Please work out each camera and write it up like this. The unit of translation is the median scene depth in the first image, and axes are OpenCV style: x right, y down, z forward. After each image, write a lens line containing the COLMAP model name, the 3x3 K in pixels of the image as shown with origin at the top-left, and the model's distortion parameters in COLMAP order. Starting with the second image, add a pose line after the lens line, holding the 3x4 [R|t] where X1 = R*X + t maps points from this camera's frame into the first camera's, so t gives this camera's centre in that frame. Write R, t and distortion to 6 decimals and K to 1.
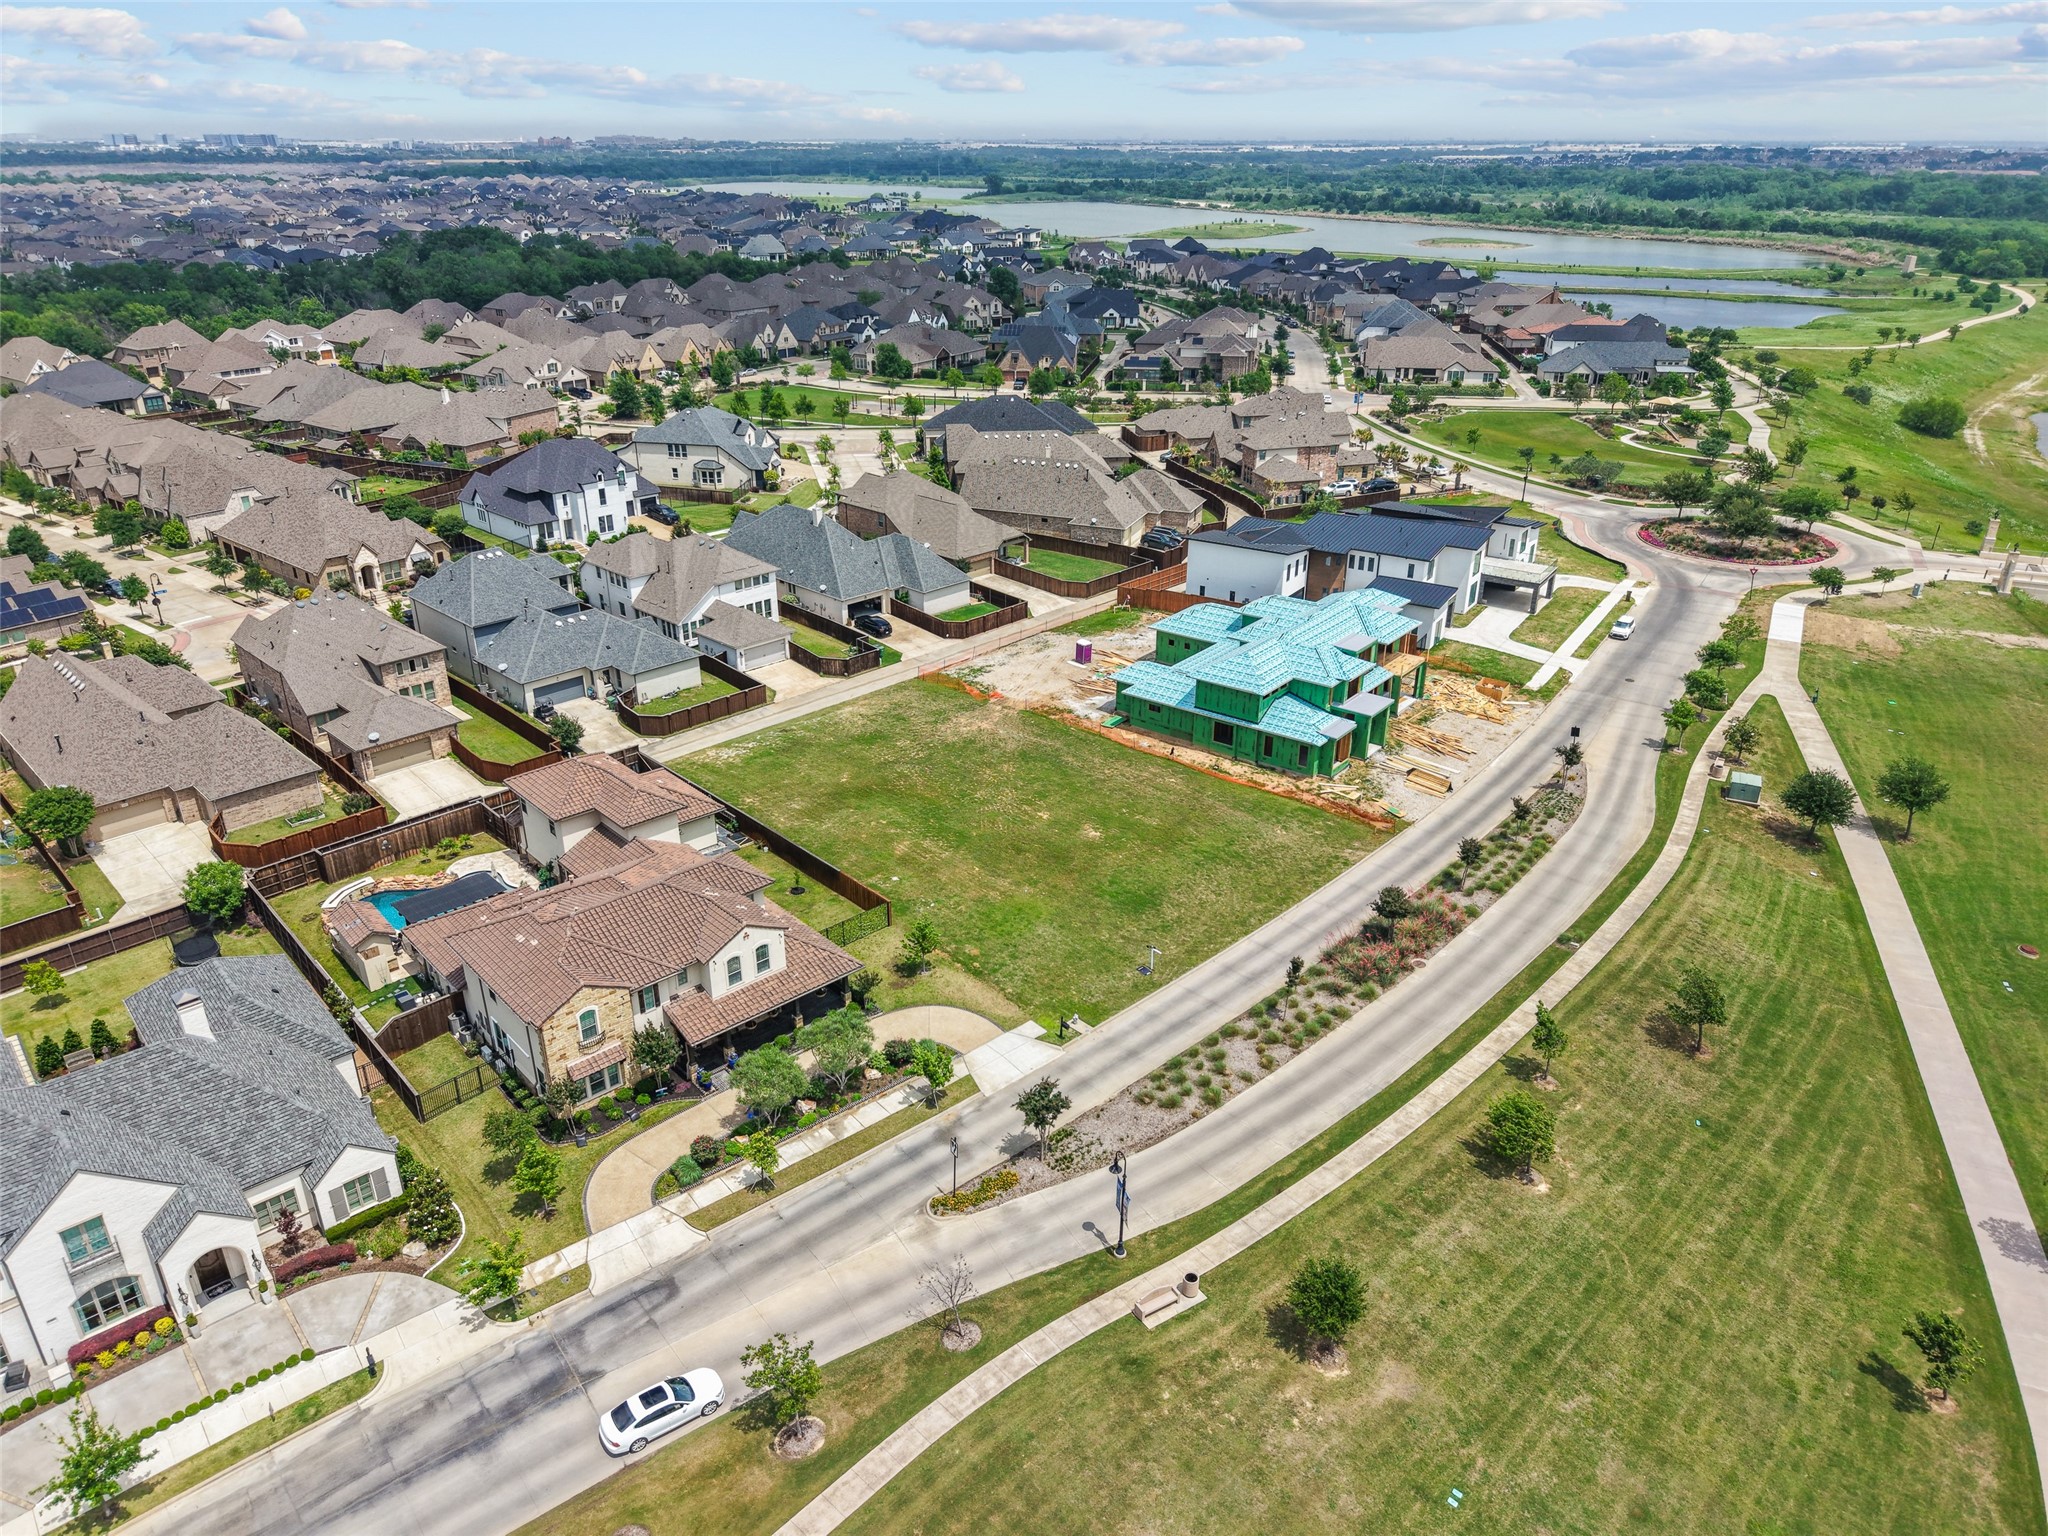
lens RADIAL K [[1358.1, 0, 1017.7], [0, 1358.1, 778.1], [0, 0, 1]] dist [0.025305, -0.024645]
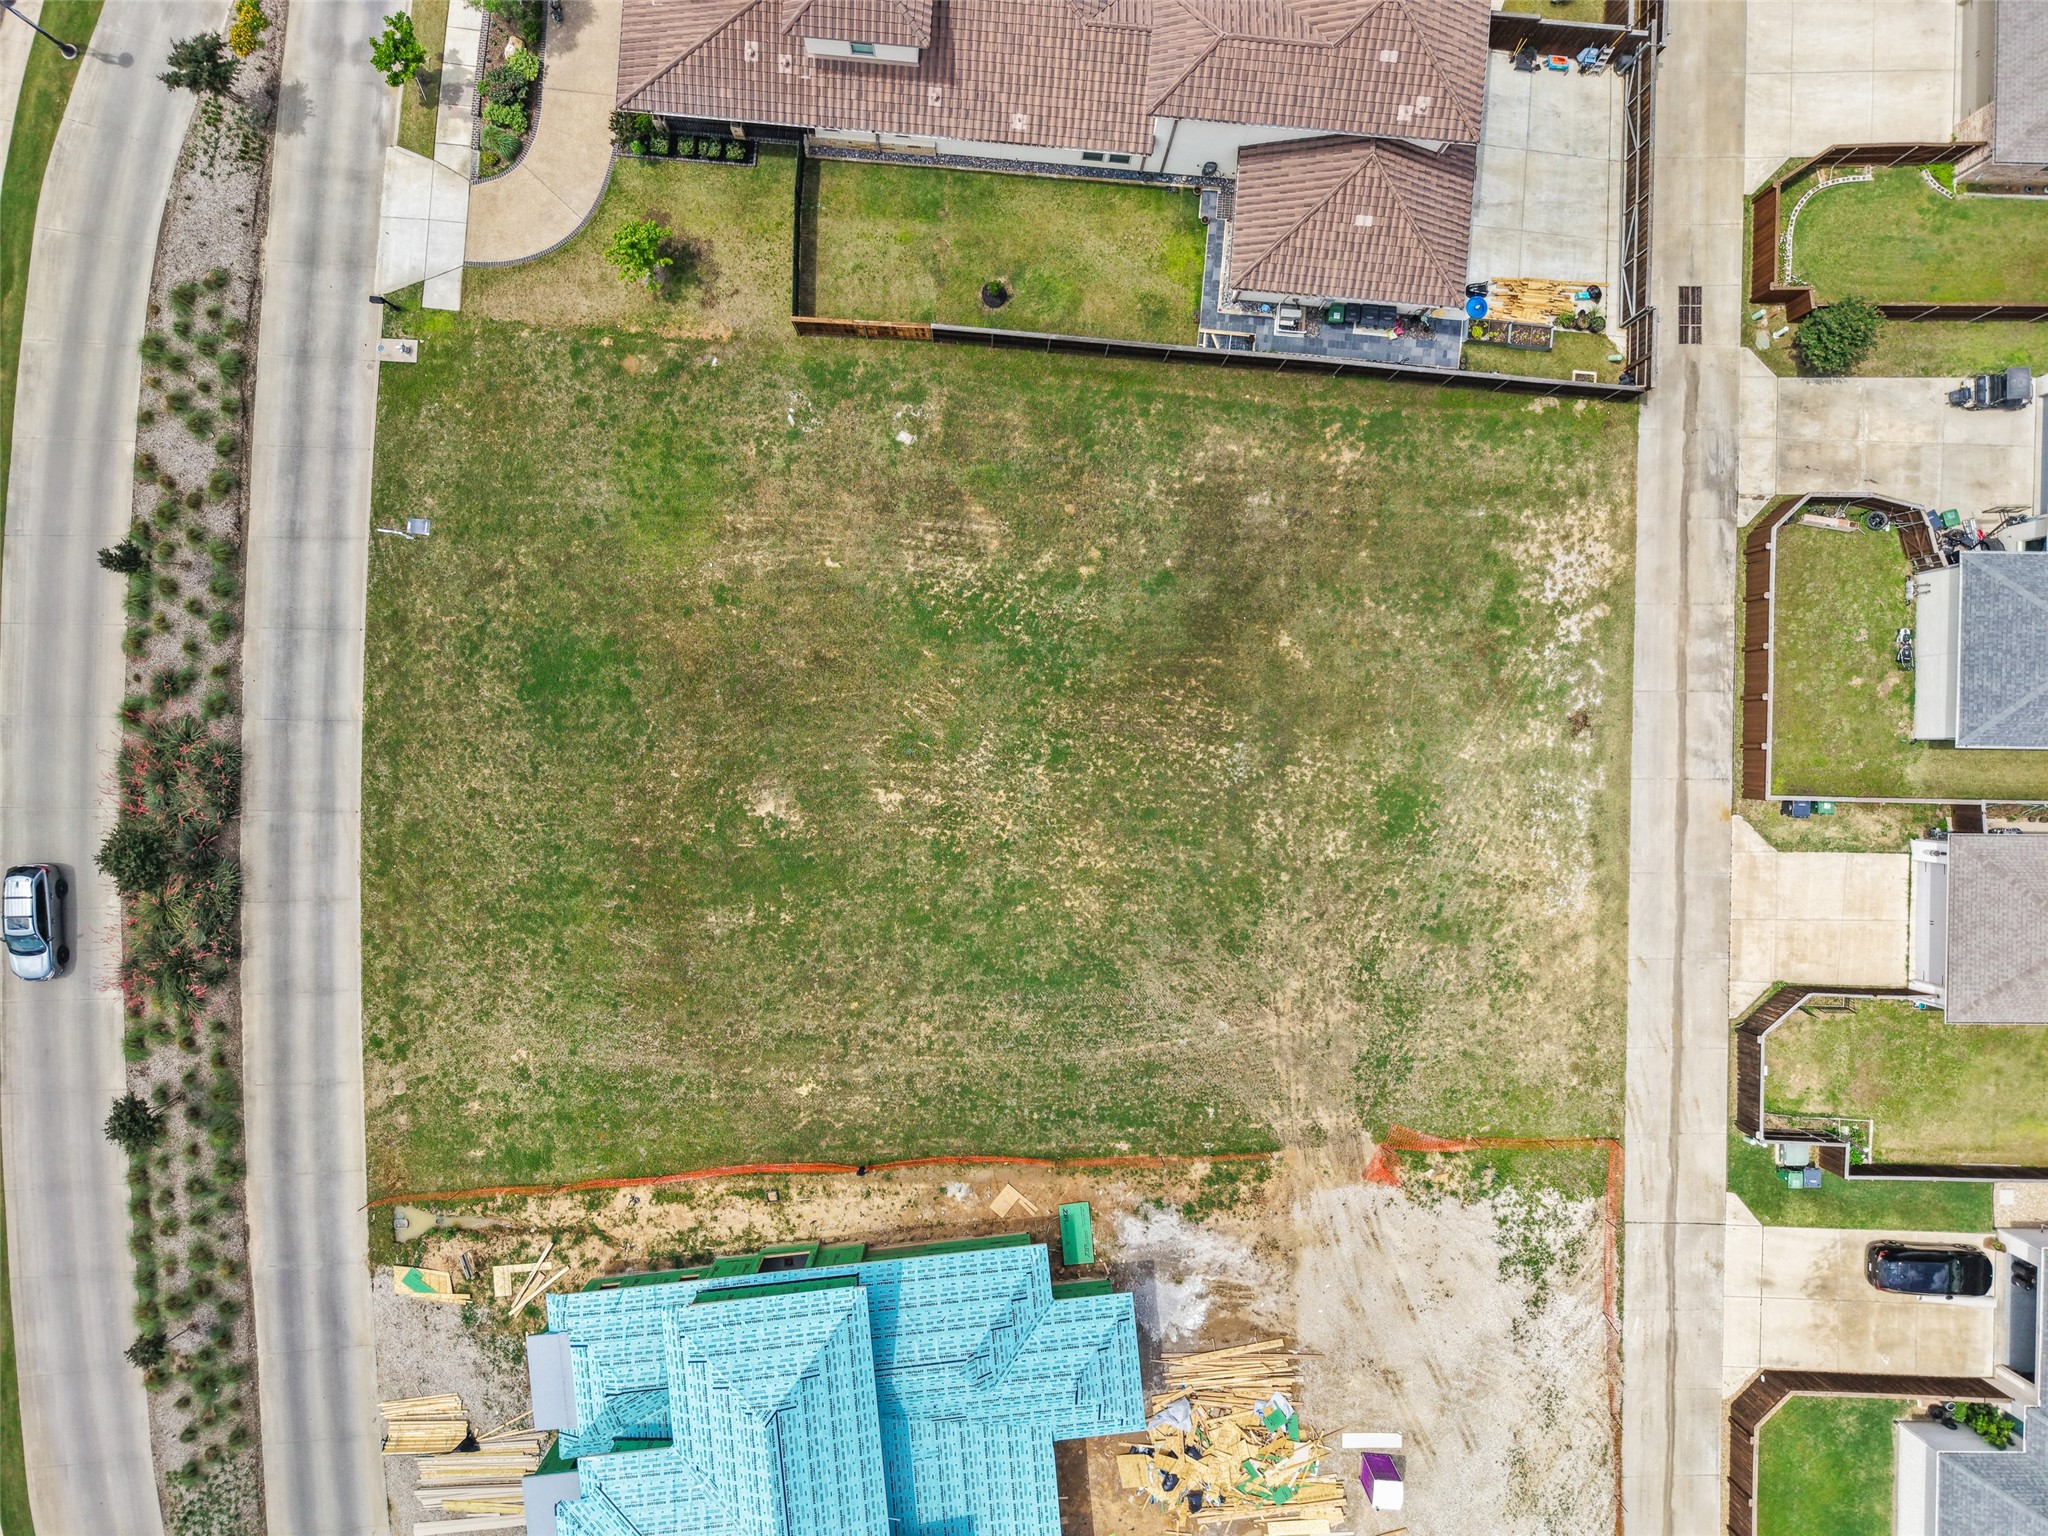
lens RADIAL K [[1358.1, 0, 1023.0], [0, 1358.1, 759.3], [0, 0, 1]] dist [0.025305, -0.024645]
pose [[-0.720303, 0.693598, -0.009289, -0.025337], [-0.314239, -0.314342, 0.895792, -0.475039], [0.618399, 0.648160, 0.444377, 0.817358]]
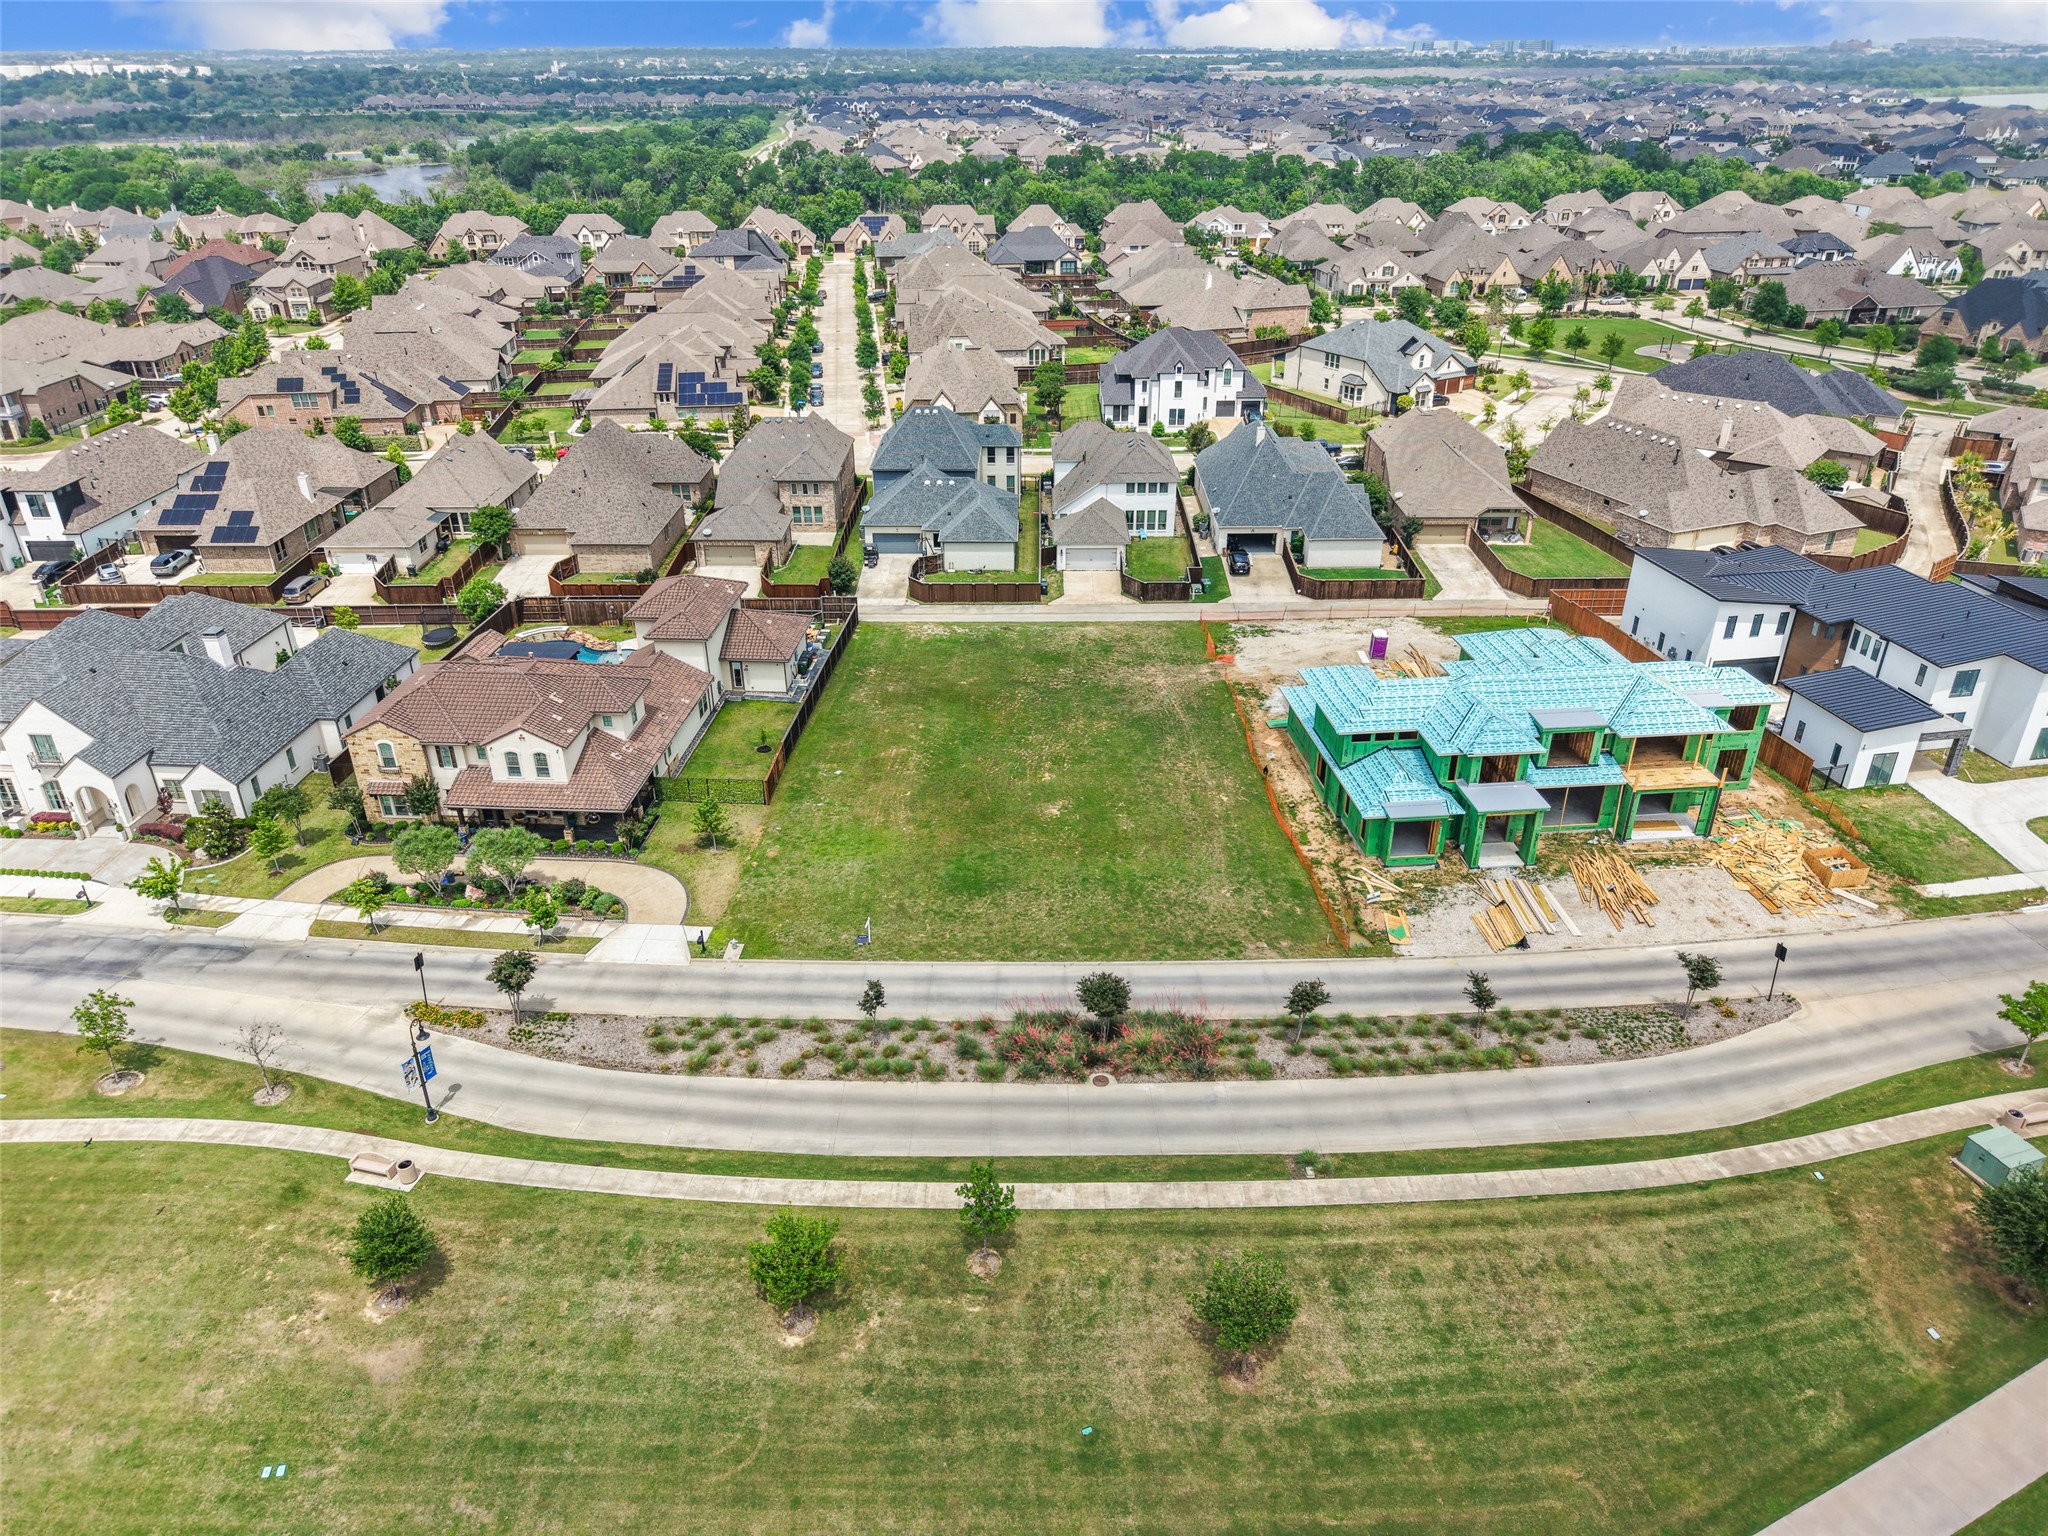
lens RADIAL K [[1358.1, 0, 1018.4], [0, 1358.1, 774.3], [0, 0, 1]] dist [0.025305, -0.024645]
pose [[0.694006, 0.335599, -0.636969, 0.598679], [-0.301416, 0.938885, 0.166263, -0.121847], [0.653838, 0.076606, 0.752747, 0.323103]]
